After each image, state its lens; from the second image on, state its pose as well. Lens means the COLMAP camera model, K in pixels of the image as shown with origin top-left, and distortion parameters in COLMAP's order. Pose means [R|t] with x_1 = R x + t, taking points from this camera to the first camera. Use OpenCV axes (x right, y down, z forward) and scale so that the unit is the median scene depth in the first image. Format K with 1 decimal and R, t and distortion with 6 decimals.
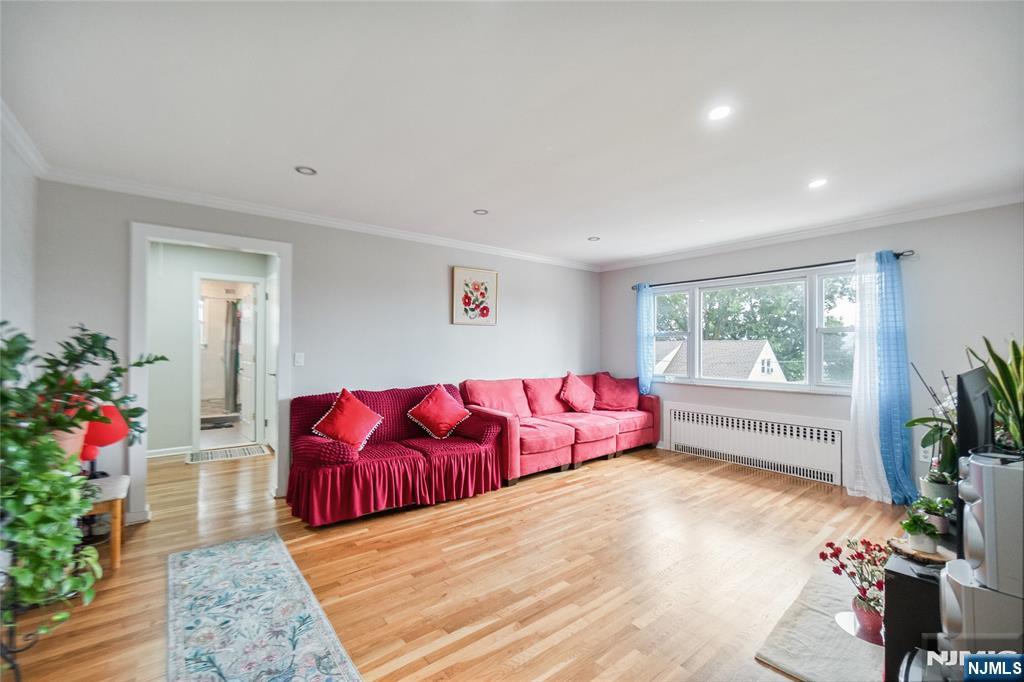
lens RADIAL K [[440.4, 0, 490.3], [0, 440.4, 339.2], [0, 0, 1]] dist [-0.002053, -0.000162]
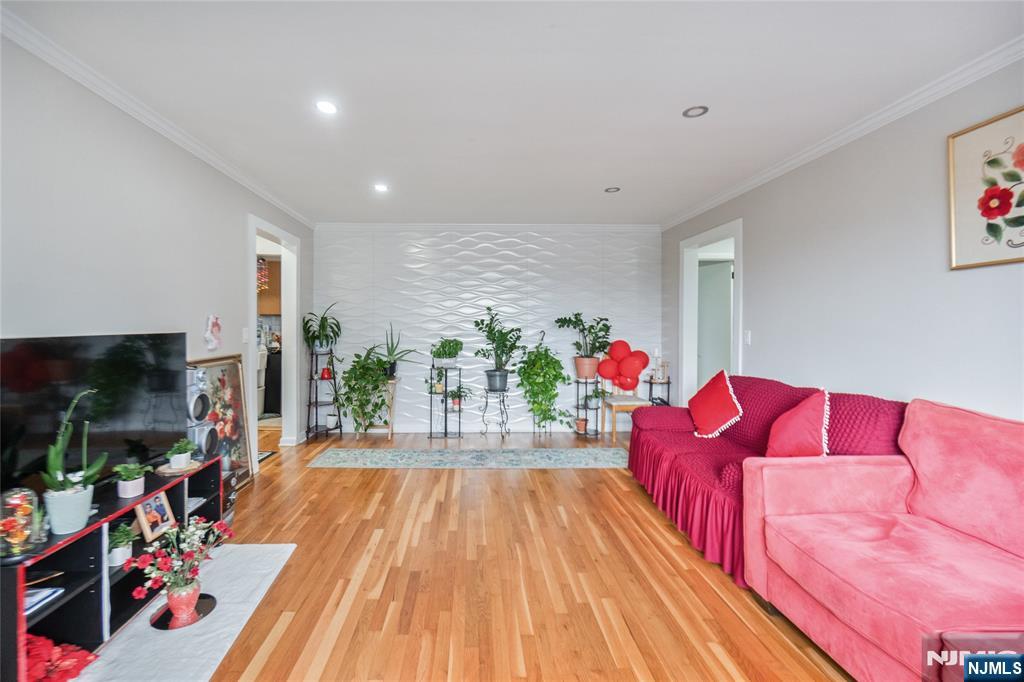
lens RADIAL K [[440.4, 0, 490.3], [0, 440.4, 339.2], [0, 0, 1]] dist [-0.002053, -0.000162]
pose [[-0.581699, 0.022132, -0.813103, 0.654939], [0.008270, 0.999739, 0.021295, 0.023860], [0.813362, 0.005664, -0.581730, 1.105291]]
